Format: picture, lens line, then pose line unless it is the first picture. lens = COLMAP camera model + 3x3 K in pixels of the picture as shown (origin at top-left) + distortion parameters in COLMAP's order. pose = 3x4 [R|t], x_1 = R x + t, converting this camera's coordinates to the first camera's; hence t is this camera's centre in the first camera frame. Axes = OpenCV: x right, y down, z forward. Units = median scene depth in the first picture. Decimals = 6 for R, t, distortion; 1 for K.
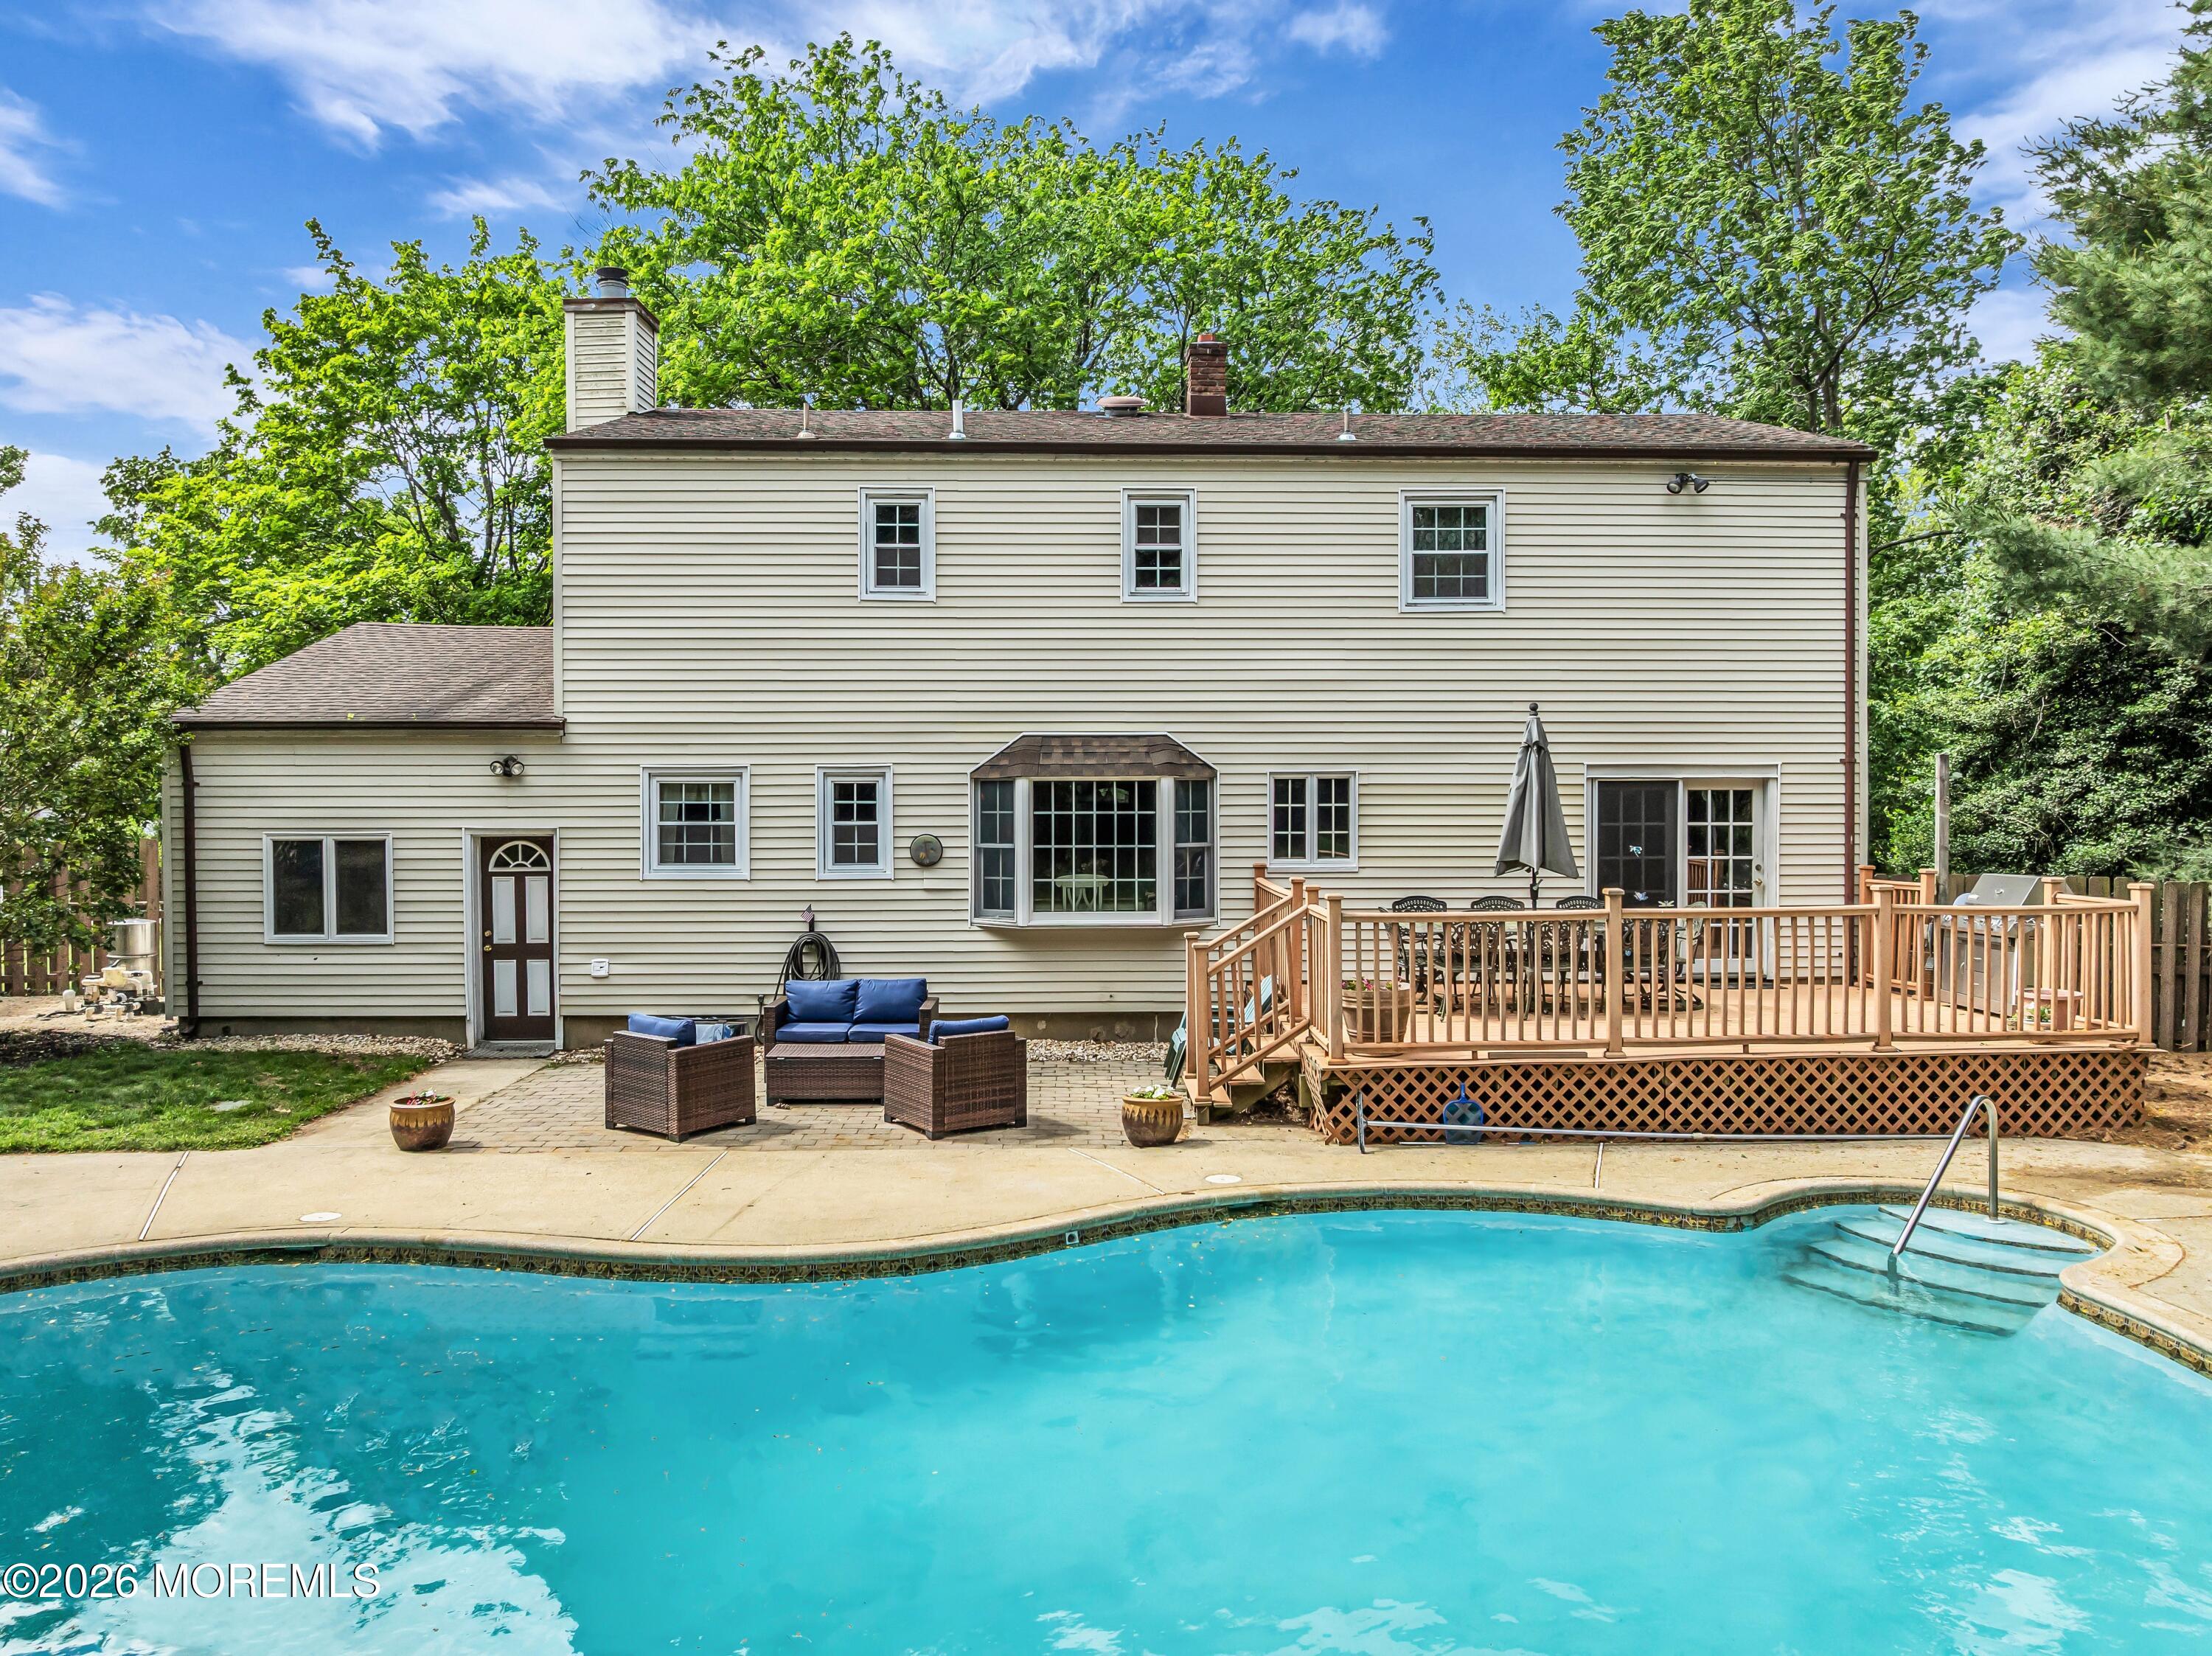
lens RADIAL K [[1589.3, 0, 1110.8], [0, 1589.3, 814.6], [0, 0, 1]] dist [-0.039395, 0.004140]
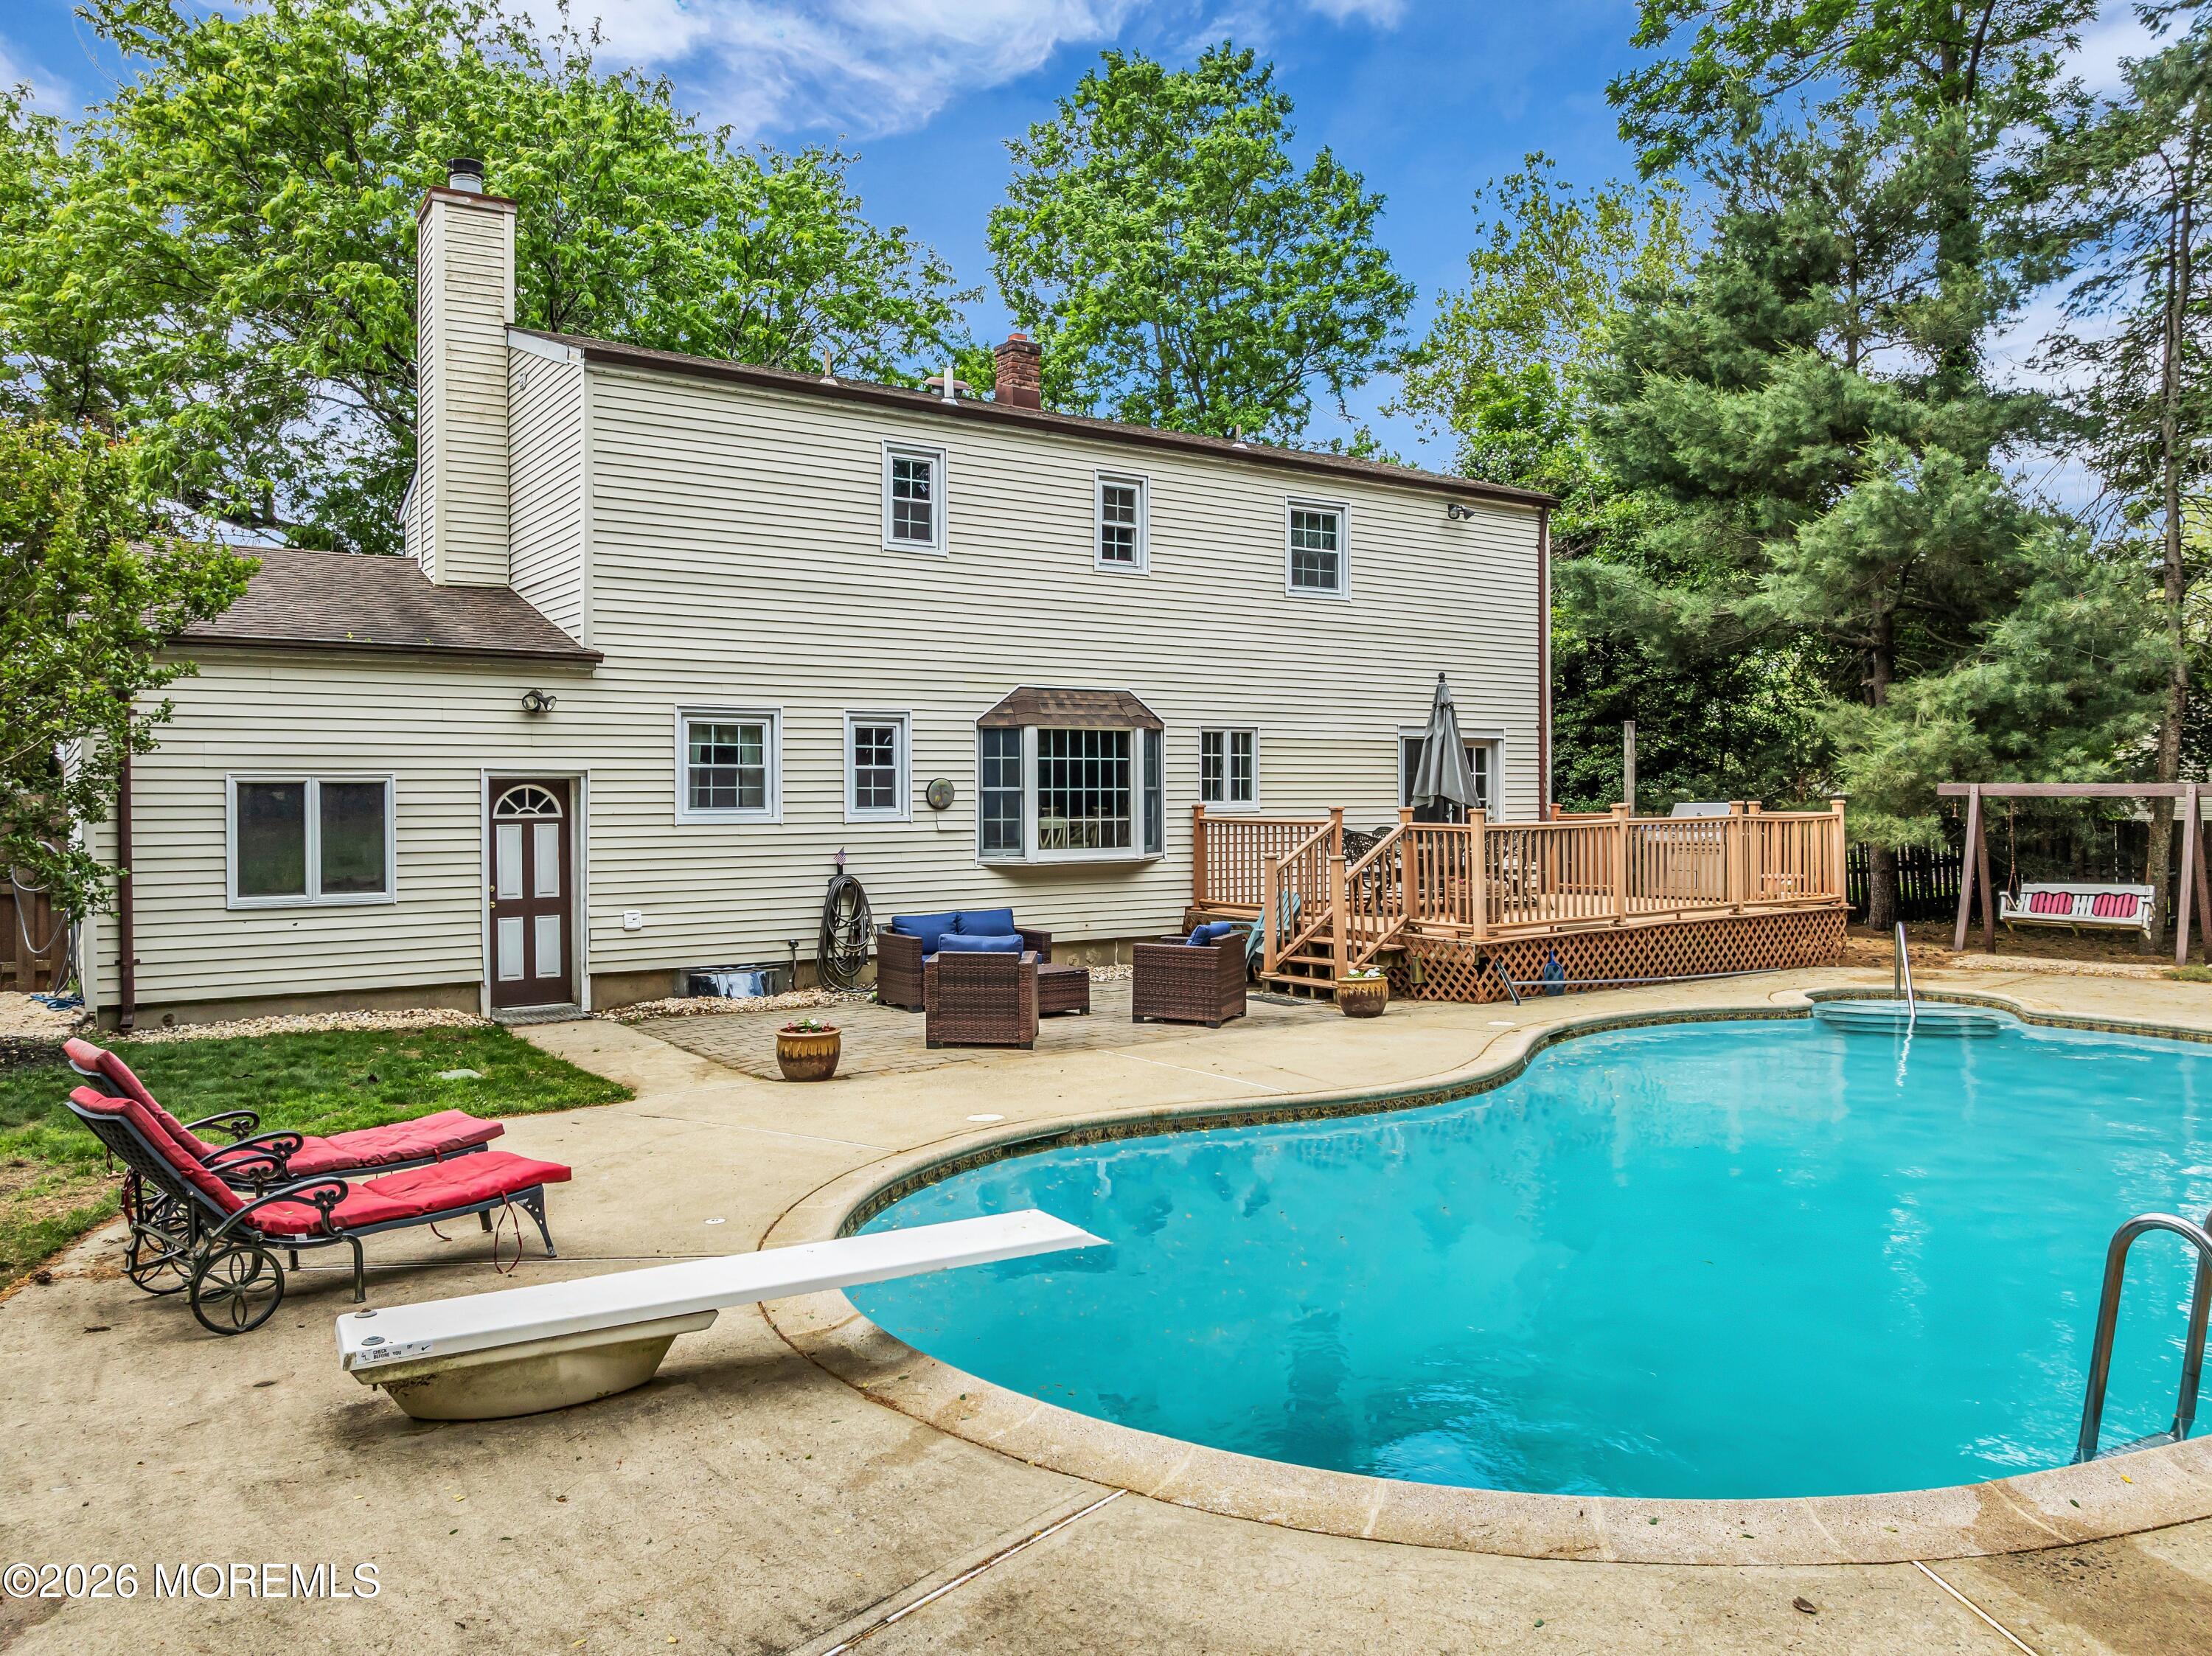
lens RADIAL K [[1589.3, 0, 1116.4], [0, 1589.3, 800.8], [0, 0, 1]] dist [-0.039395, 0.004140]
pose [[0.837442, -0.003976, 0.546511, -0.590397], [0.010822, 0.999898, -0.009308, 0.038316], [-0.546419, 0.013709, 0.837400, 0.060618]]
